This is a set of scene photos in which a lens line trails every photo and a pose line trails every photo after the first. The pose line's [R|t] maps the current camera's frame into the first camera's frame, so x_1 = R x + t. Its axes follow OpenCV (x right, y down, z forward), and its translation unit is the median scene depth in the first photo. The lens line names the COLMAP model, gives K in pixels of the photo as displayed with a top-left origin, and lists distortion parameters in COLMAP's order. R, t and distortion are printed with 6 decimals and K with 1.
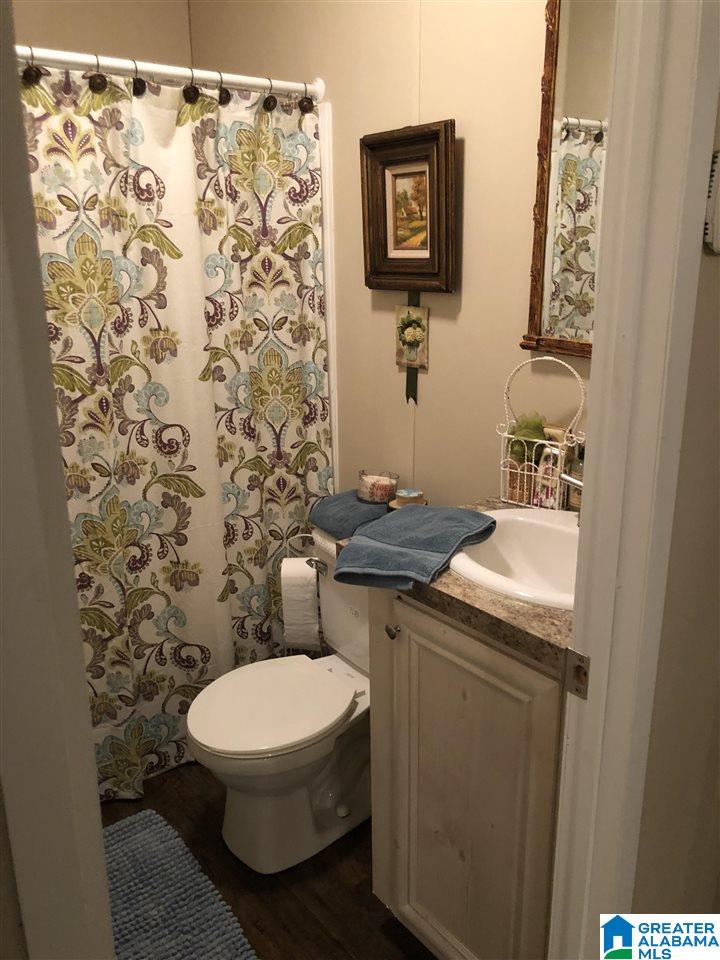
lens RADIAL K [[782.5, 0, 360.0], [0, 782.5, 480.0], [0, 0, 1]] dist [0.006562, 0.000597]
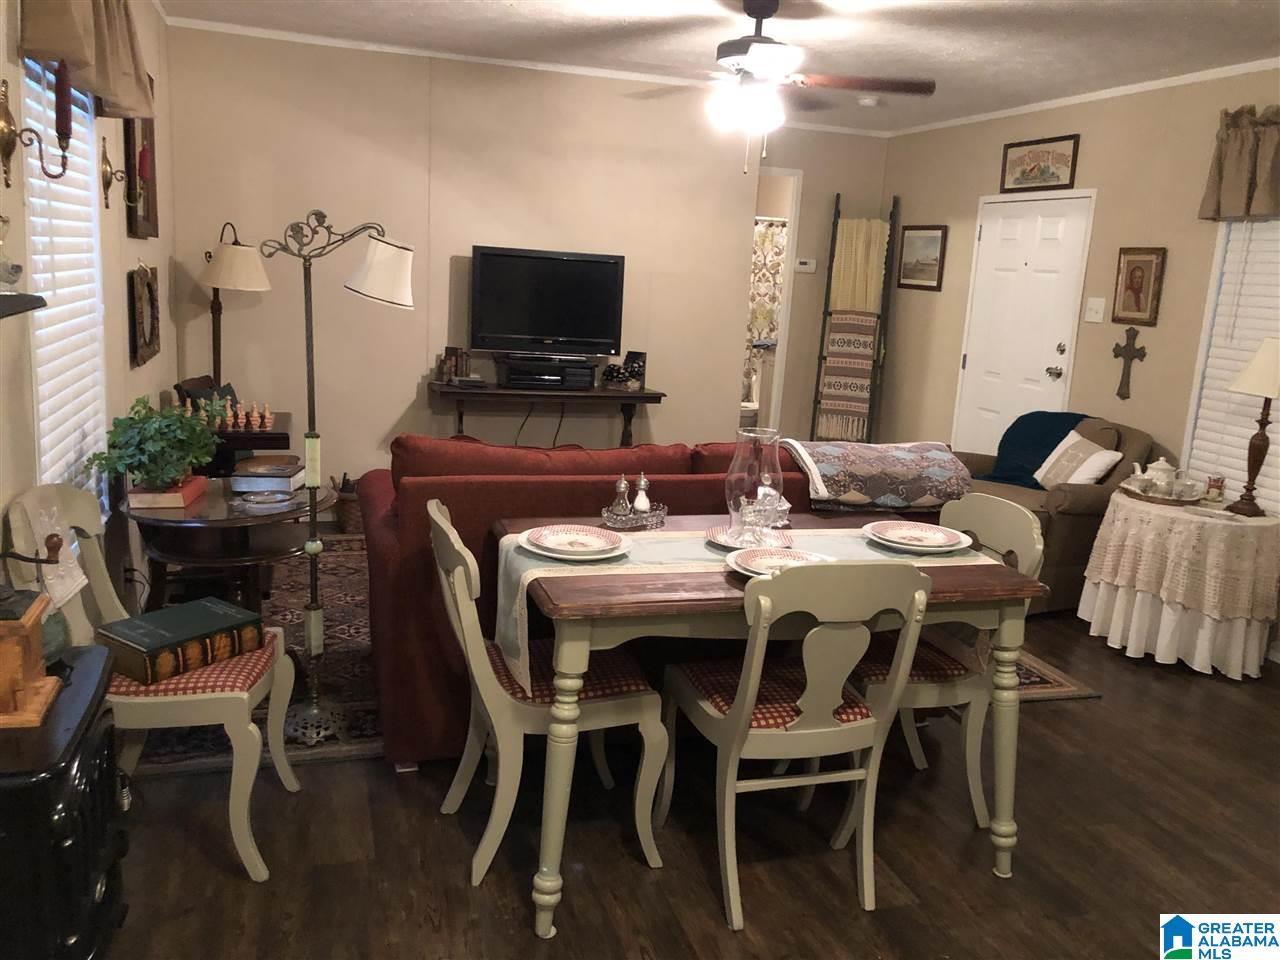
lens RADIAL K [[1043.3, 0, 640.0], [0, 1043.3, 480.0], [0, 0, 1]] dist [0.006562, 0.000597]
pose [[0.932591, 0.139034, -0.333081, 0.879227], [-0.168784, 0.983704, -0.061963, 0.824946], [0.319038, 0.114005, 0.940860, -2.823637]]
